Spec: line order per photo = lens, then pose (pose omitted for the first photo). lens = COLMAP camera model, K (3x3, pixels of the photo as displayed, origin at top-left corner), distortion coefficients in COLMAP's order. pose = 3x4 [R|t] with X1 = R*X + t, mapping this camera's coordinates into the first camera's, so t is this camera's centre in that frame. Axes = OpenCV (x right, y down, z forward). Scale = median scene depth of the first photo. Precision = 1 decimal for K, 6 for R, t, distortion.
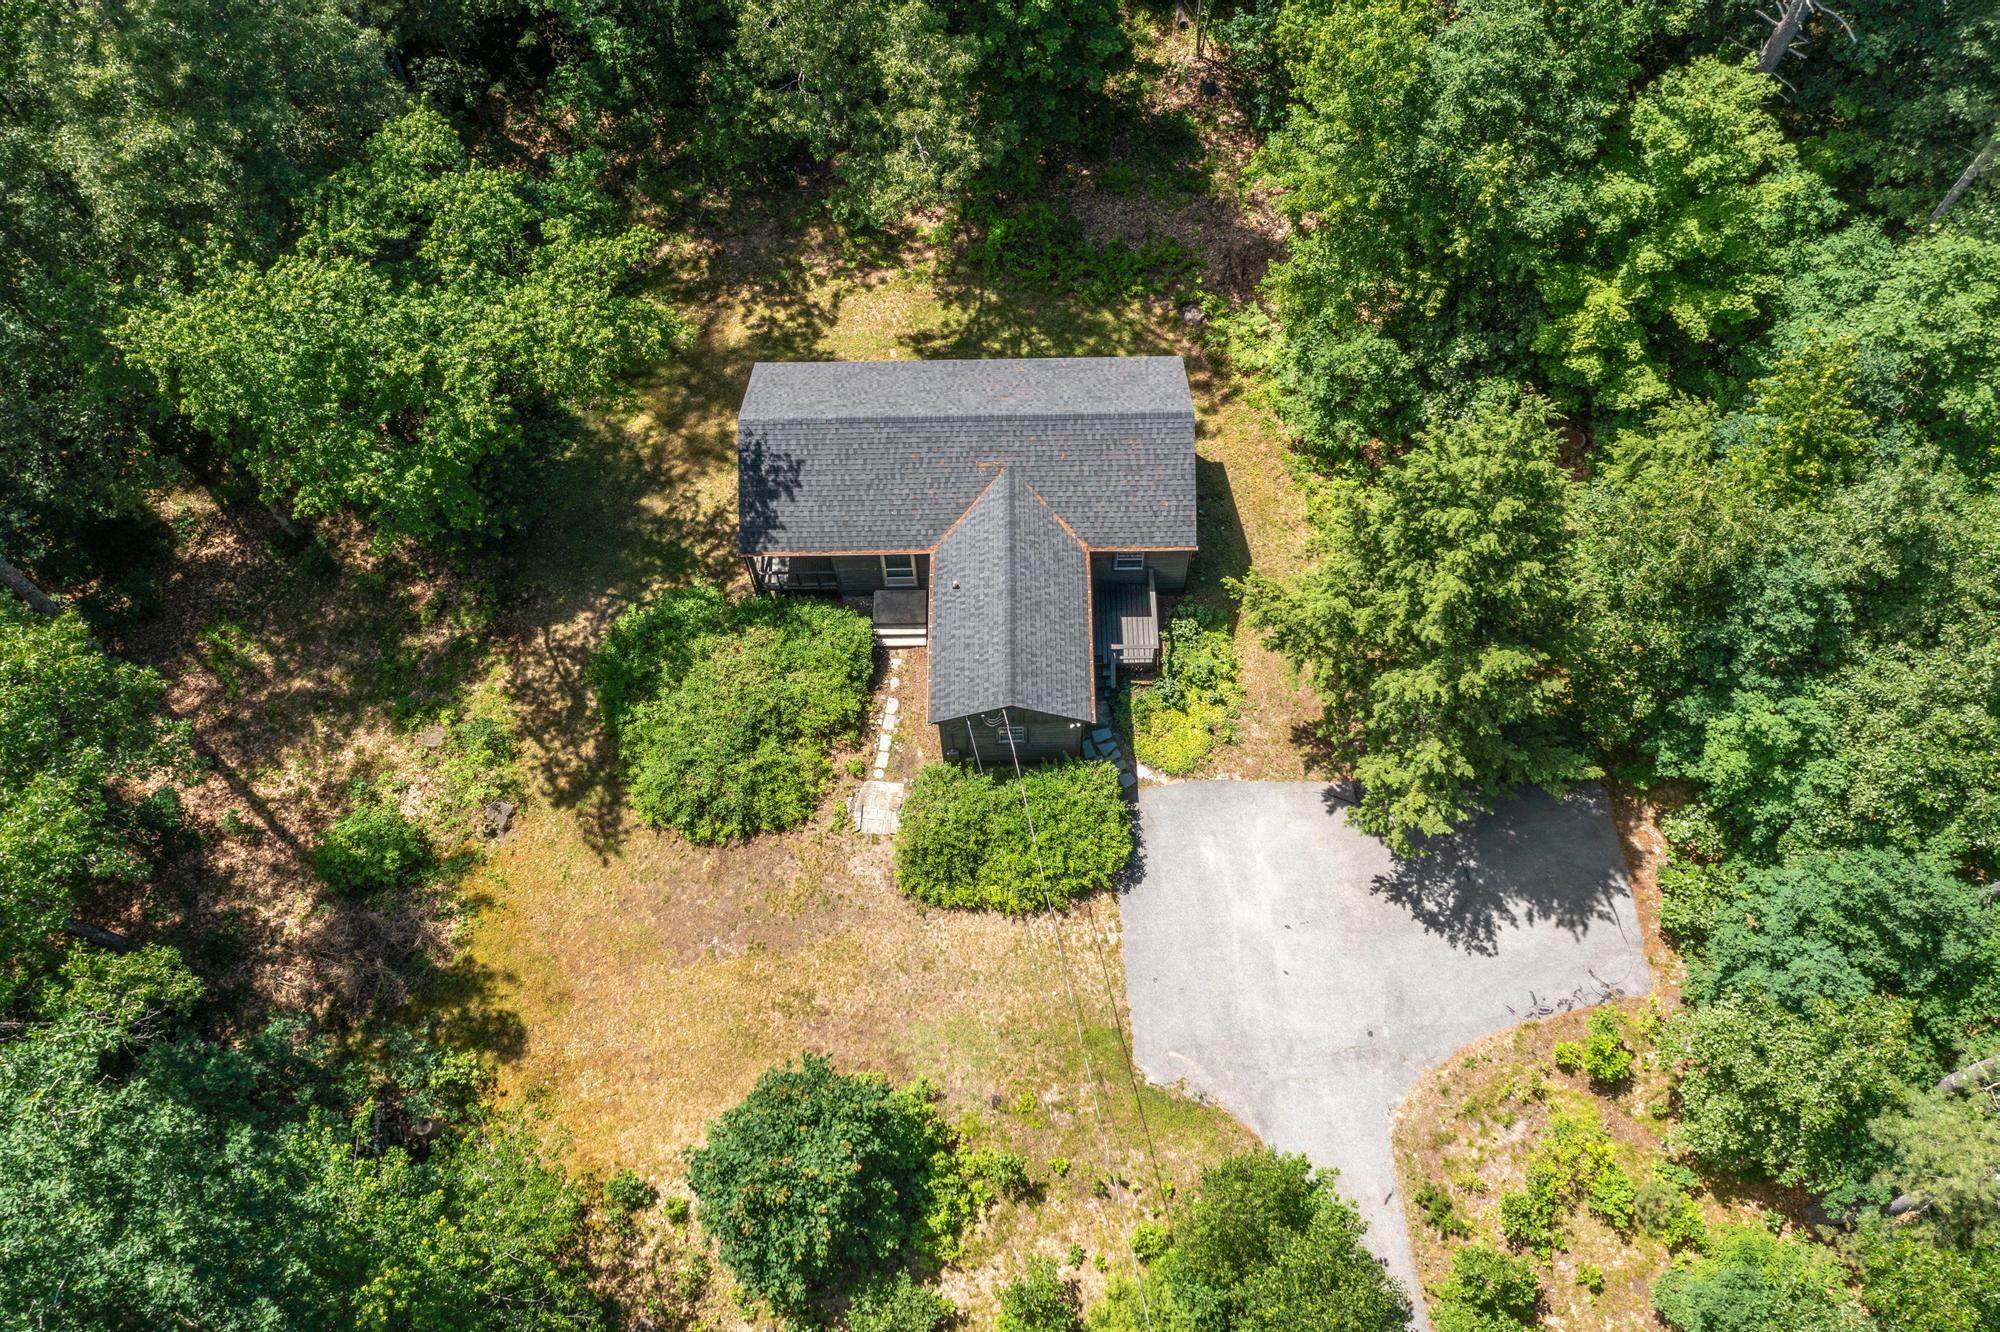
lens RADIAL K [[1564.5, 0, 995.2], [0, 1564.5, 660.1], [0, 0, 1]] dist [-0.026542, 0.004376]
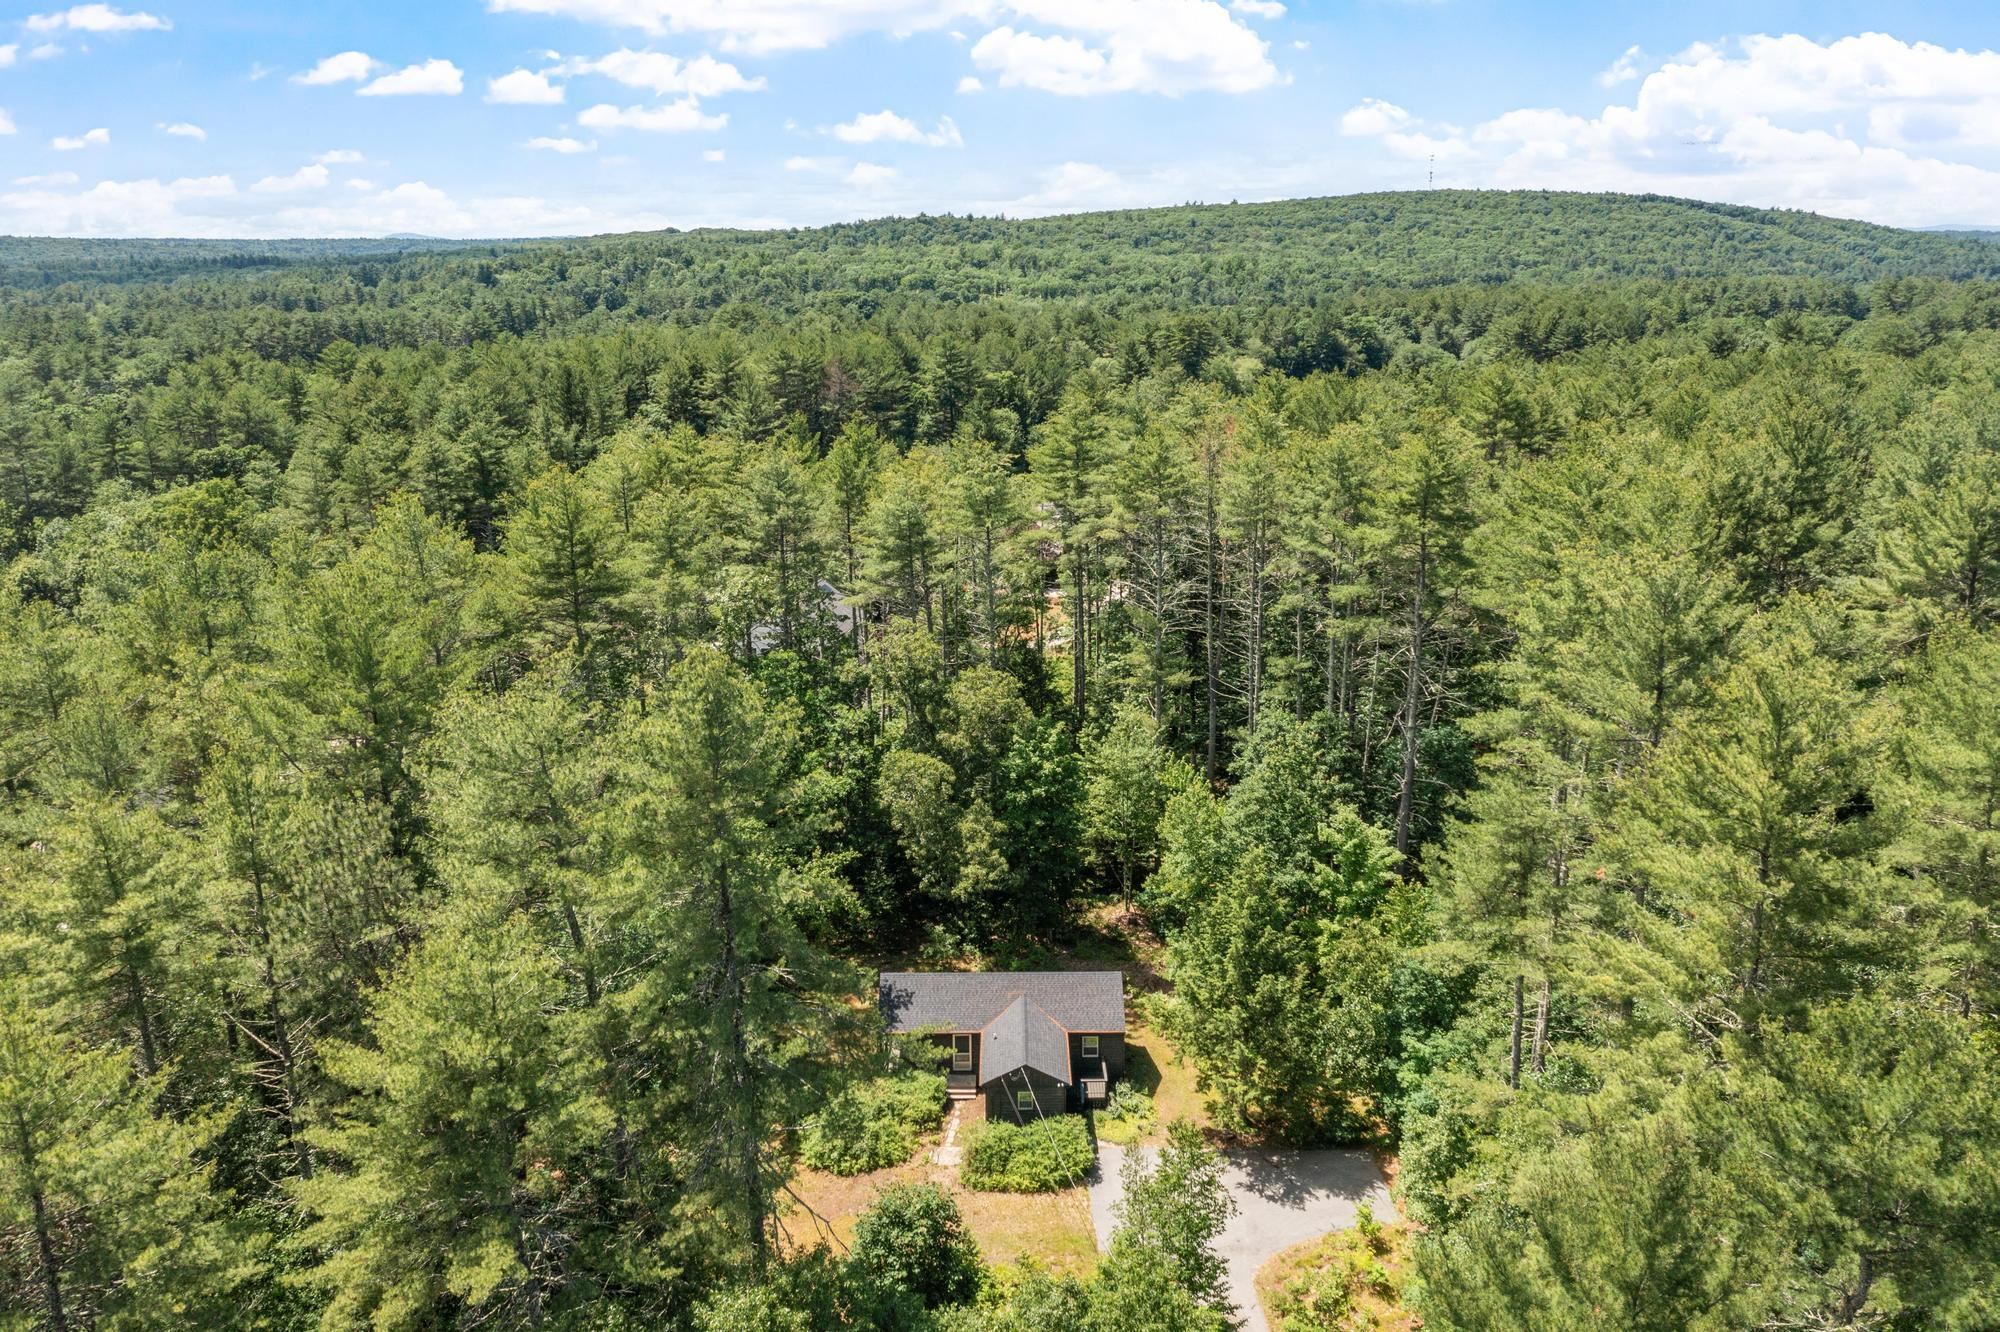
lens RADIAL K [[1564.5, 0, 988.2], [0, 1564.5, 658.9], [0, 0, 1]] dist [-0.026542, 0.004376]
pose [[0.999852, 0.014800, -0.008741, -0.022762], [-0.016408, 0.670218, -0.741983, 0.988089], [-0.005123, 0.742017, 0.670362, -0.551400]]
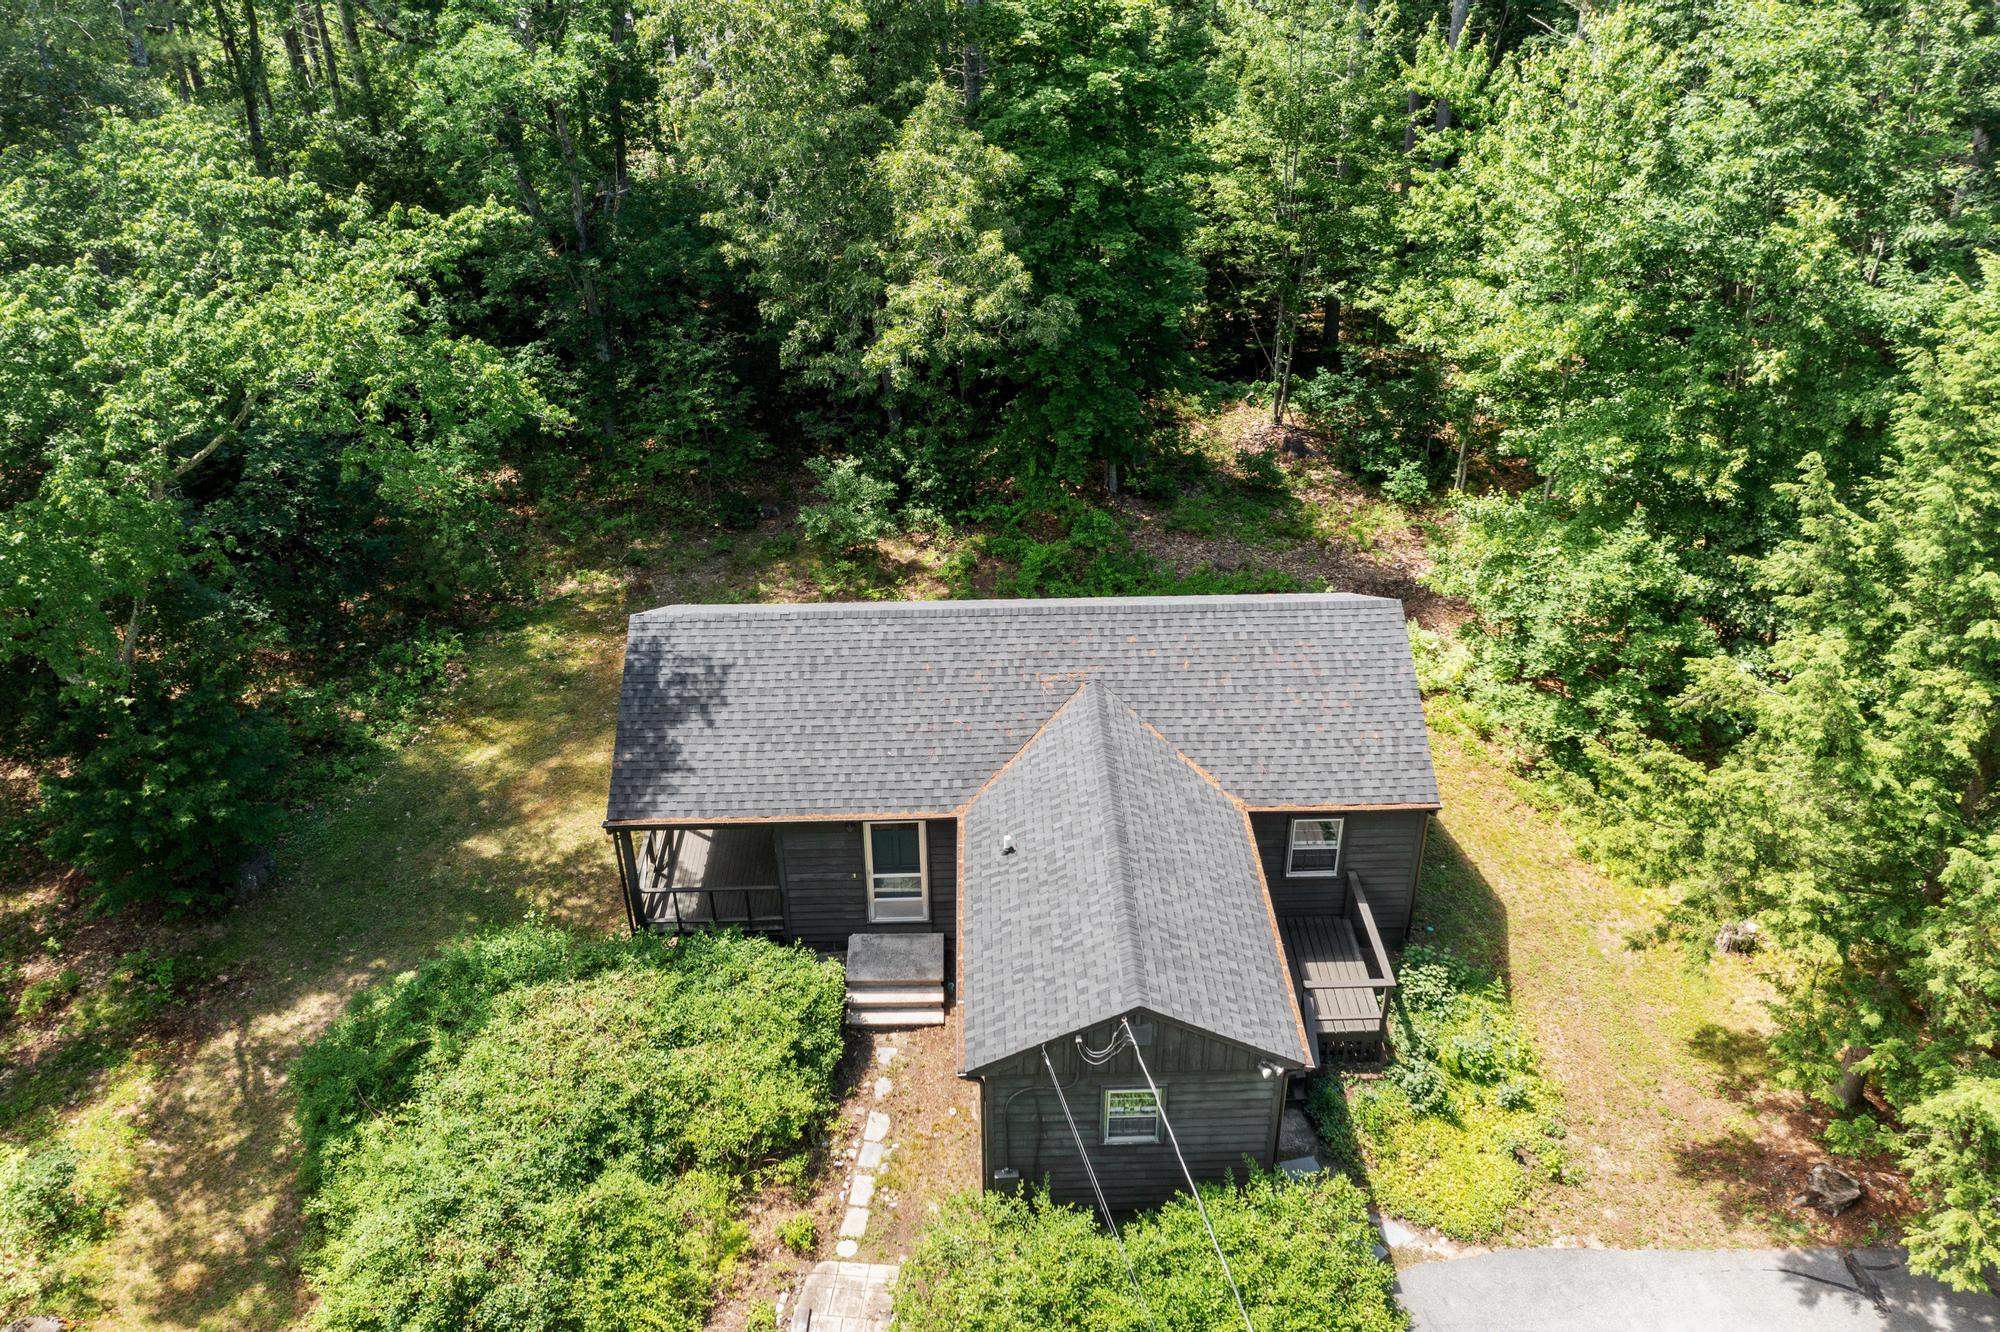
lens RADIAL K [[1564.5, 0, 992.2], [0, 1564.5, 661.8], [0, 0, 1]] dist [-0.026542, 0.004376]
pose [[0.999799, 0.000852, 0.020040, -0.039611], [0.009523, 0.859153, -0.511630, 0.162437], [-0.017653, 0.511718, 0.858972, 0.497466]]
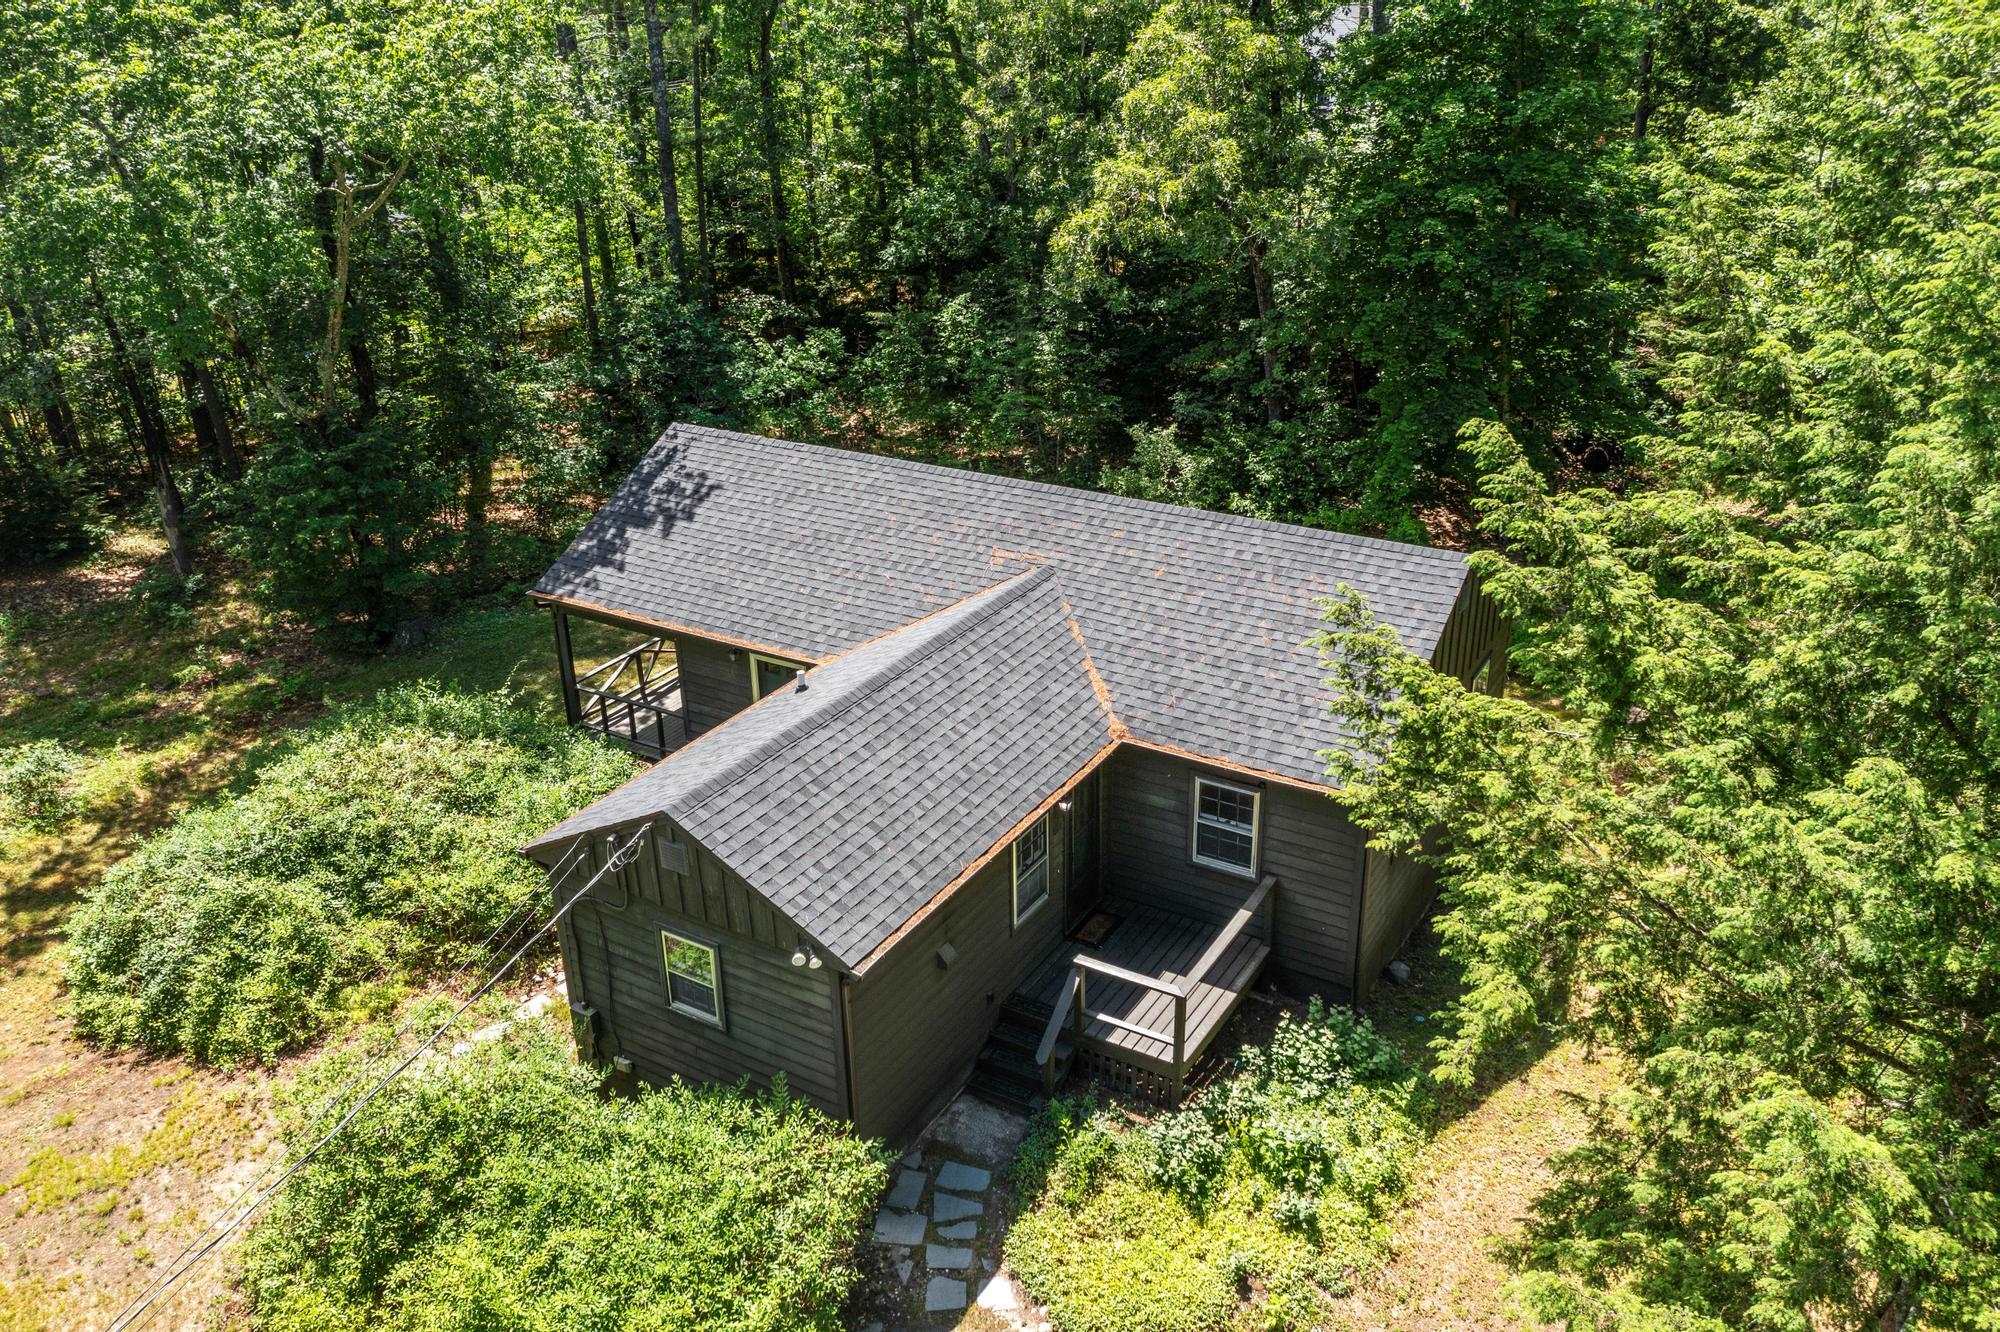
lens RADIAL K [[1564.5, 0, 974.0], [0, 1564.5, 667.0], [0, 0, 1]] dist [-0.026542, 0.004376]
pose [[0.849755, 0.218831, -0.479614, 0.221118], [-0.461208, 0.749262, -0.475283, 0.131754], [0.255349, 0.625076, 0.737616, 0.658022]]
